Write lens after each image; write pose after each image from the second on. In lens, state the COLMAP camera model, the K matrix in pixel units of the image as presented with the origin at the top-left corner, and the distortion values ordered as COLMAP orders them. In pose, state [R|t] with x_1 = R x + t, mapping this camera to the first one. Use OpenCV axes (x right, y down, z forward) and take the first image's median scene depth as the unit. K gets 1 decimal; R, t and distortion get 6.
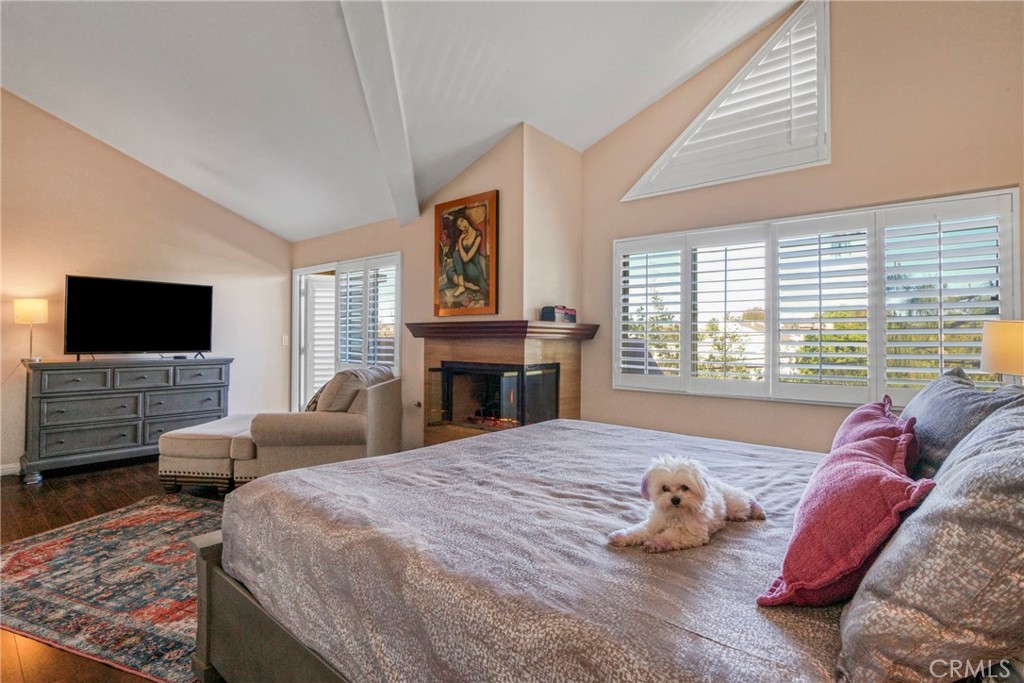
lens RADIAL K [[464.7, 0, 512.0], [0, 464.7, 341.5], [0, 0, 1]] dist [-0.036734, 0.008000]
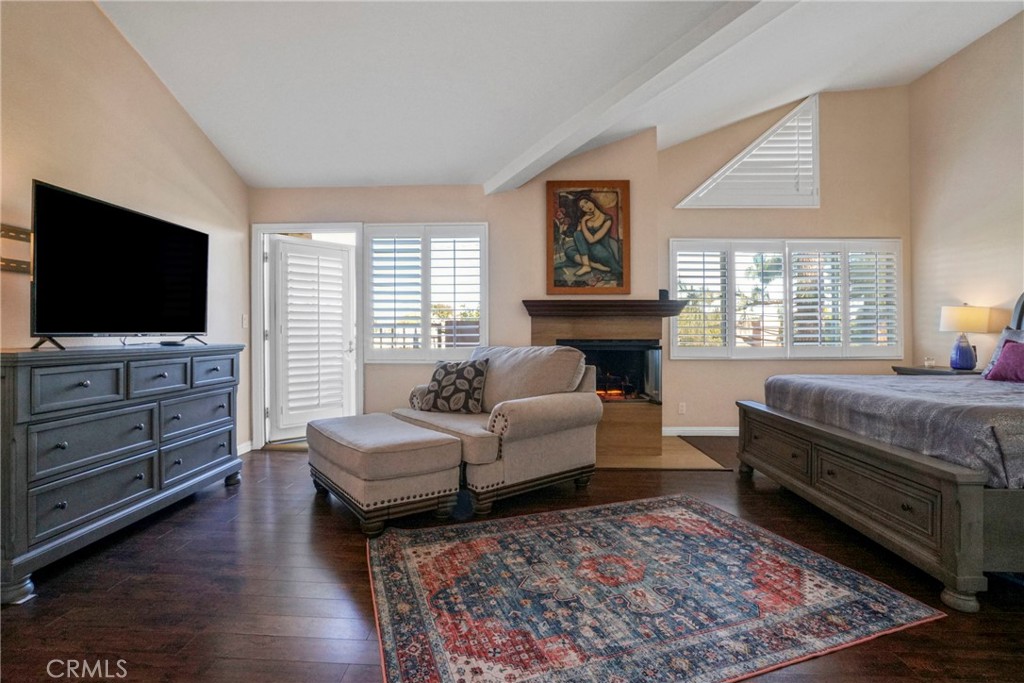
lens RADIAL K [[467.5, 0, 499.6], [0, 467.5, 324.4], [0, 0, 1]] dist [-0.060066, 0.021486]
pose [[0.814131, 0.000724, 0.580681, -0.893677], [0.000343, 0.999998, -0.001728, 0.012618], [-0.580681, 0.001606, 0.814129, 0.280414]]
